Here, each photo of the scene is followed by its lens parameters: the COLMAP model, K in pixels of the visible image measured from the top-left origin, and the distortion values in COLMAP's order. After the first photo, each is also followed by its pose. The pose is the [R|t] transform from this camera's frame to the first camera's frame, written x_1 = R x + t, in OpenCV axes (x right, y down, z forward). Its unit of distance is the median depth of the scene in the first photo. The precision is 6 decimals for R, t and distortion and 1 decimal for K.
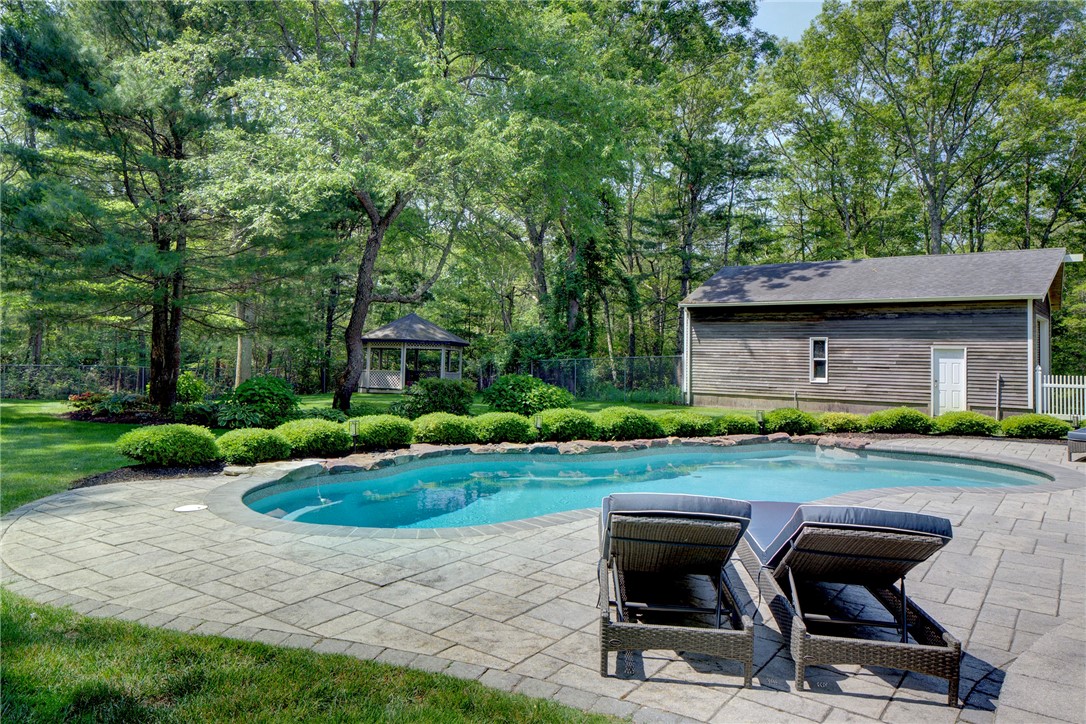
lens RADIAL K [[745.3, 0, 526.2], [0, 745.3, 334.5], [0, 0, 1]] dist [0.005822, 0.002255]
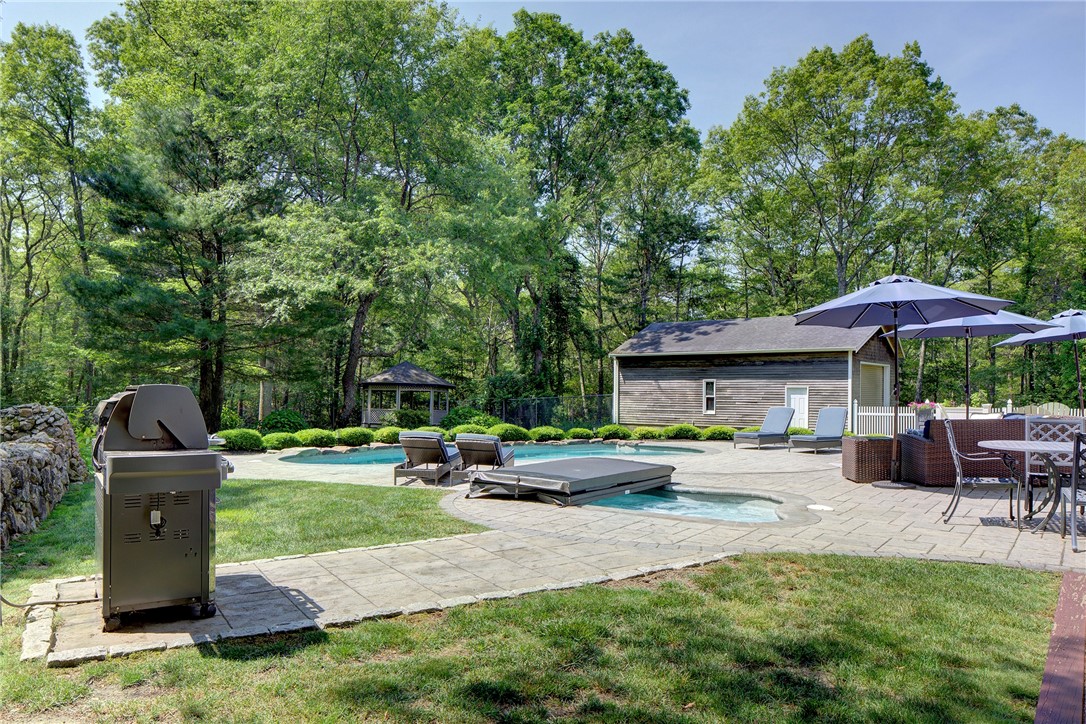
lens RADIAL K [[719.2, 0, 547.2], [0, 719.2, 400.8], [0, 0, 1]] dist [-0.001988, 0.008533]
pose [[0.999809, -0.006567, 0.018405, 0.079554], [0.005957, 0.999437, 0.033031, -0.002183], [-0.018612, -0.032915, 0.999285, -0.241159]]
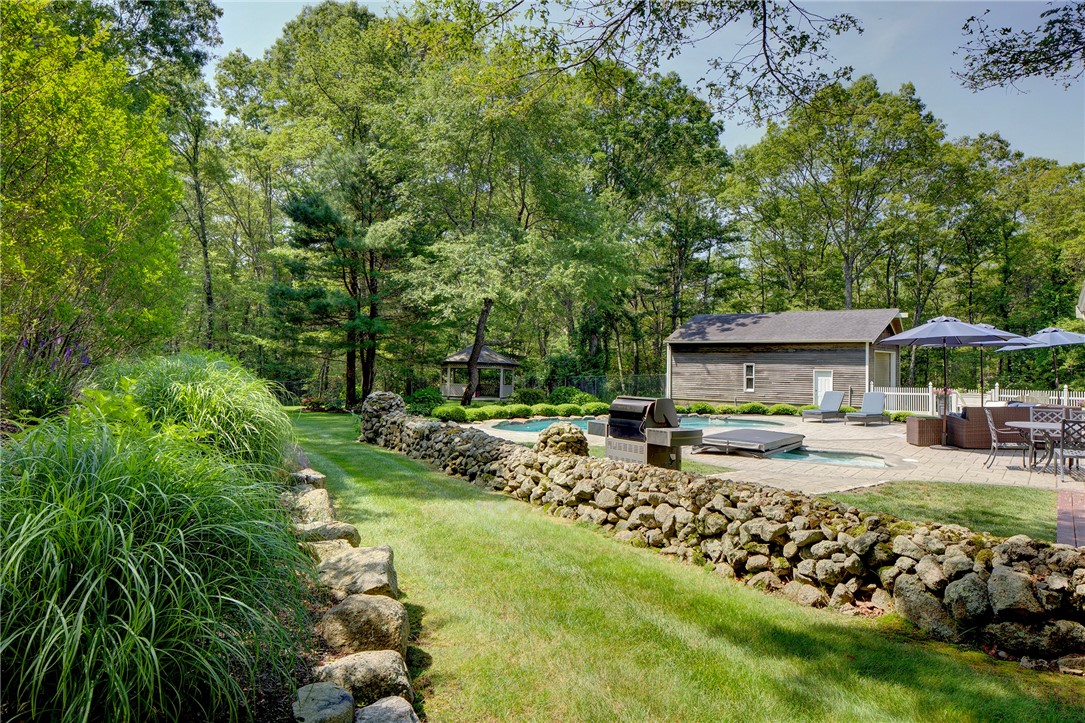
lens RADIAL K [[660.5, 0, 562.5], [0, 660.5, 359.6], [0, 0, 1]] dist [0.000899, -0.002448]
pose [[0.999732, 0.000581, 0.023132, -0.037685], [-0.000875, 0.999919, 0.012674, -0.020781], [-0.023123, -0.012691, 0.999652, -0.380835]]
